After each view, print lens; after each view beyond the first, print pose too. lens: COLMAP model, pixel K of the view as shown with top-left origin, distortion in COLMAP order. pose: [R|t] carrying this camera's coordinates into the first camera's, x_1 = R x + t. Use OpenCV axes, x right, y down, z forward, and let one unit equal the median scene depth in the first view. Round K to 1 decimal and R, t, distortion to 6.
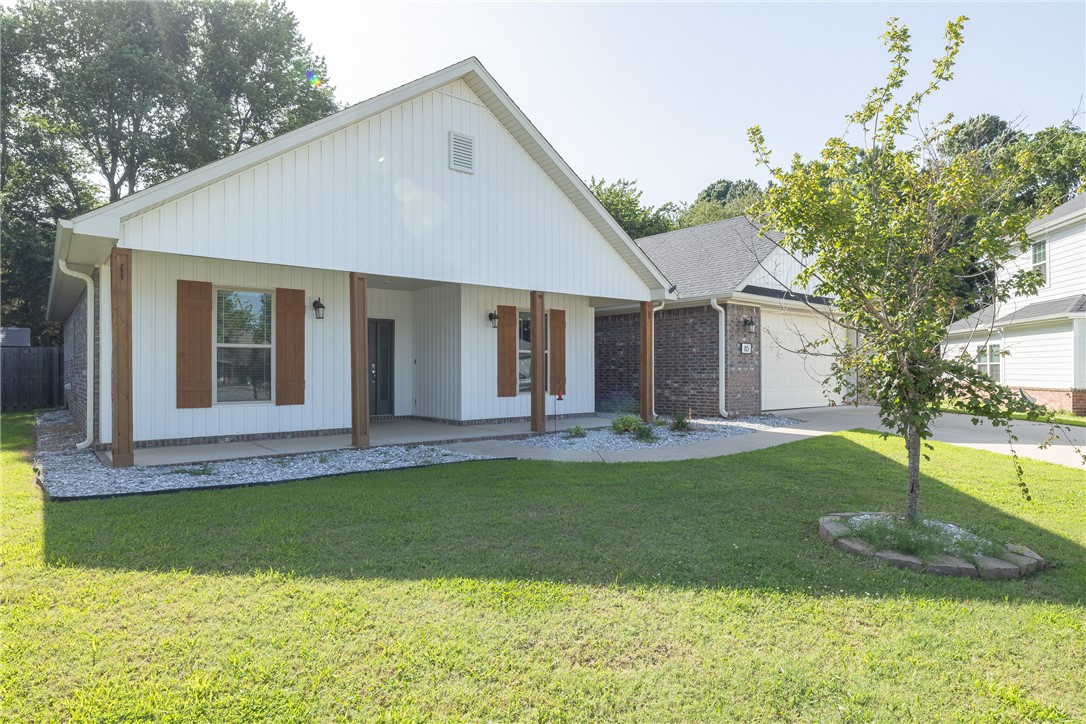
lens RADIAL K [[637.5, 0, 544.5], [0, 637.5, 362.9], [0, 0, 1]] dist [0.018357, -0.001110]
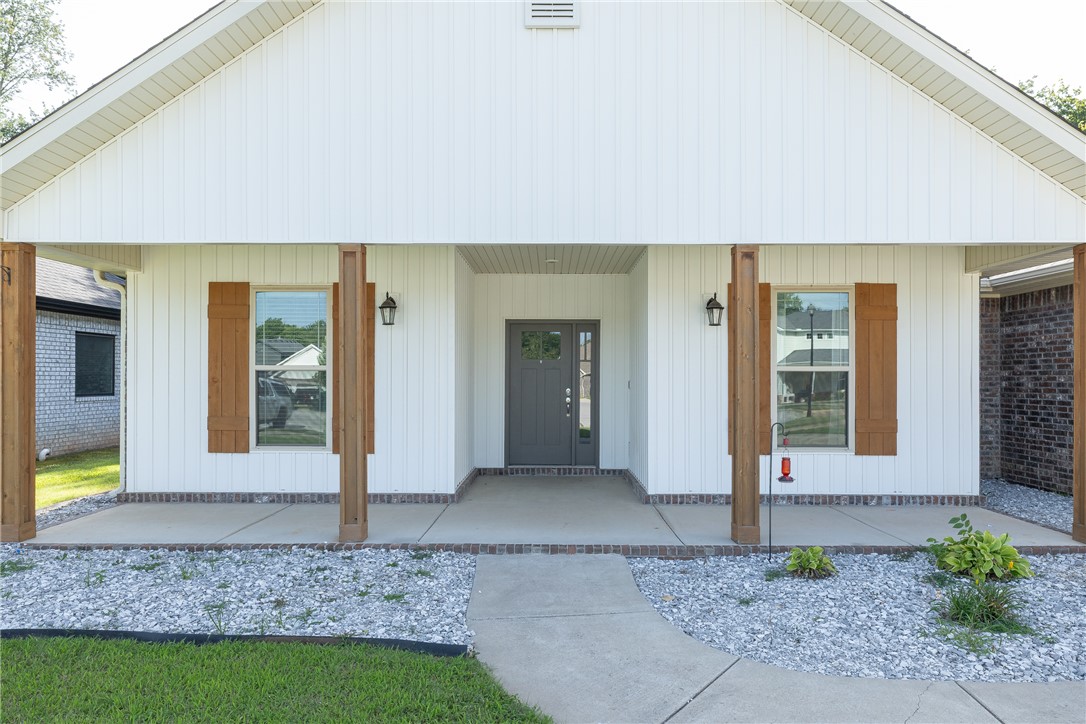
lens RADIAL K [[690.9, 0, 538.6], [0, 690.9, 372.8], [0, 0, 1]] dist [0.007972, -0.001041]
pose [[0.763766, -0.000337, -0.645493, 0.179878], [0.003298, 0.999989, 0.003380, -0.017532], [0.645485, -0.004710, 0.763759, 0.450460]]
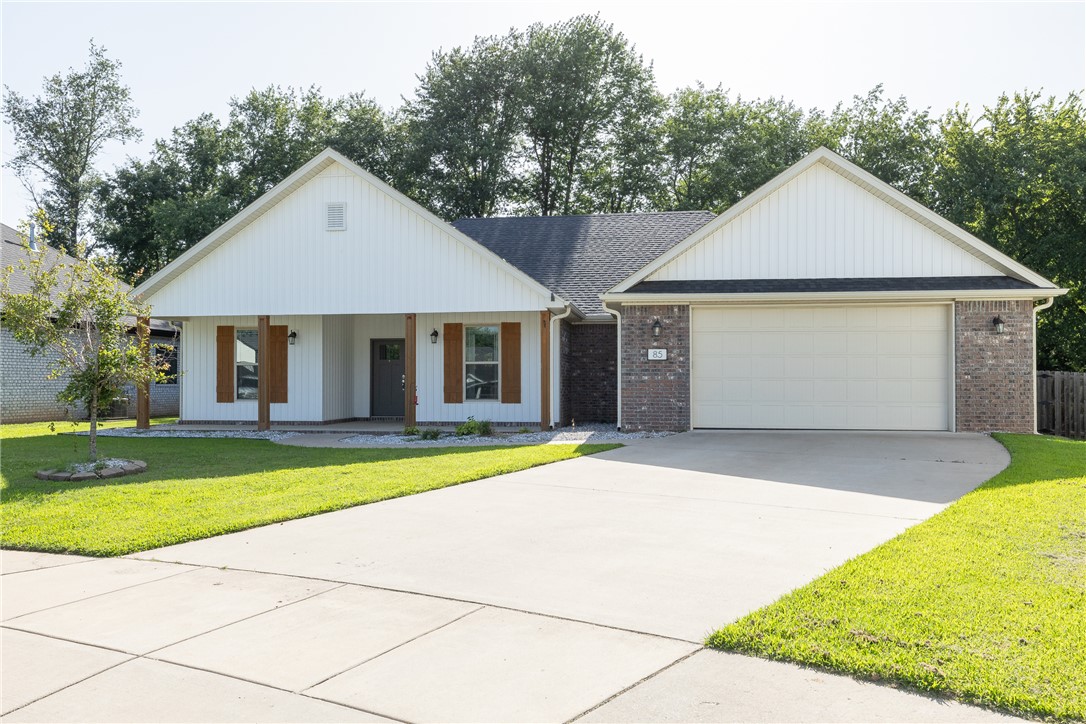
lens RADIAL K [[808.6, 0, 520.4], [0, 808.6, 372.8], [0, 0, 1]] dist [0.019345, -0.000383]
pose [[0.664990, -0.008796, -0.746801, 1.108338], [0.009024, 0.999952, -0.003742, 0.005790], [0.746798, -0.004251, 0.665037, 0.129267]]
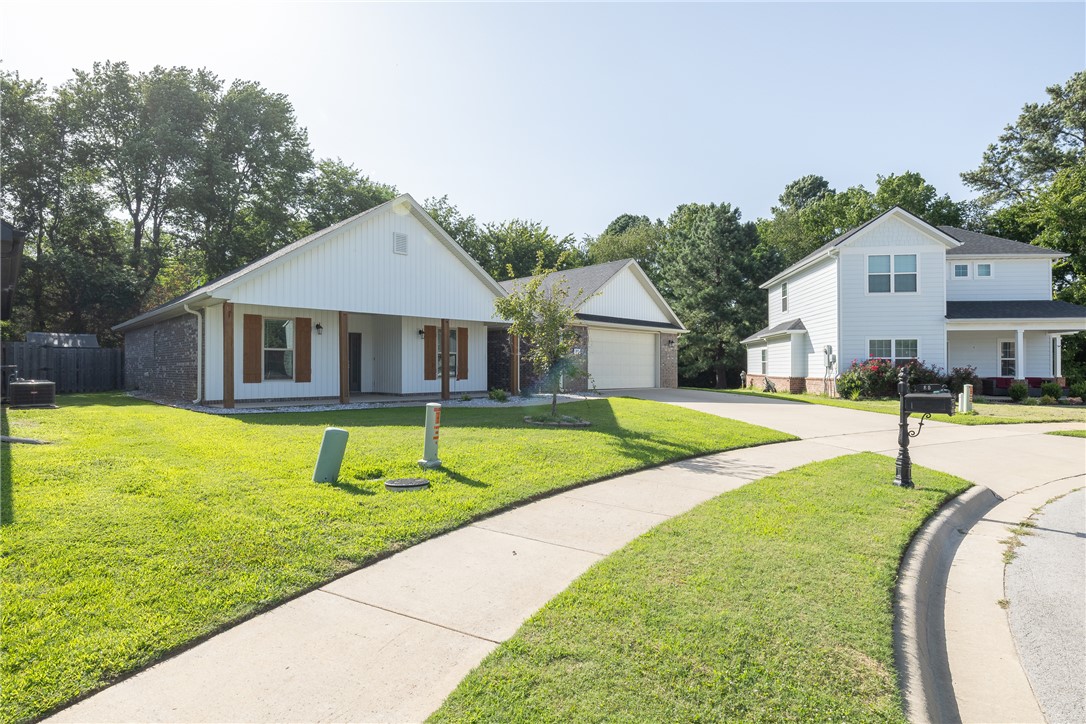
lens RADIAL K [[577.5, 0, 540.0], [0, 577.5, 362.2], [0, 0, 1]] dist [0.019077, 0.001331]
pose [[0.997115, 0.002759, 0.075856, 0.113774], [-0.002829, 0.999996, 0.000825, 0.004793], [-0.075853, -0.001037, 0.997118, -0.537805]]
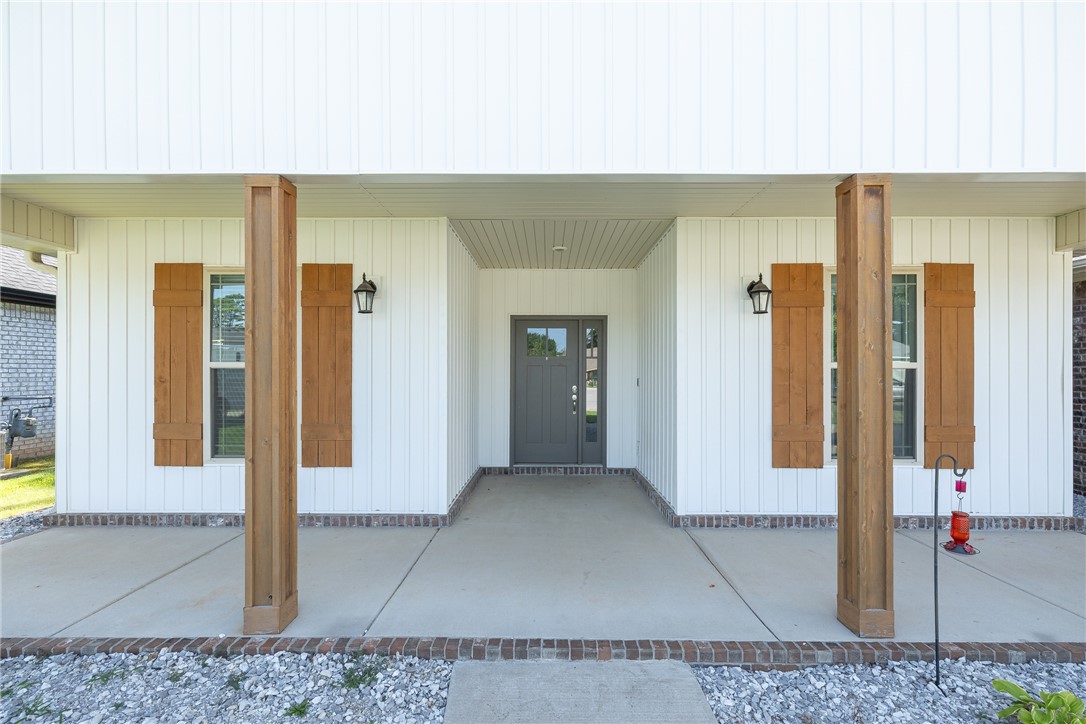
lens RADIAL K [[468.6, 0, 541.6], [0, 468.6, 371.5], [0, 0, 1]] dist [0.002692, 0.000698]
pose [[0.766069, 0.003565, -0.642748, 0.014748], [0.004079, 0.999938, 0.010408, -0.018432], [0.642745, -0.010594, 0.766007, 0.638354]]
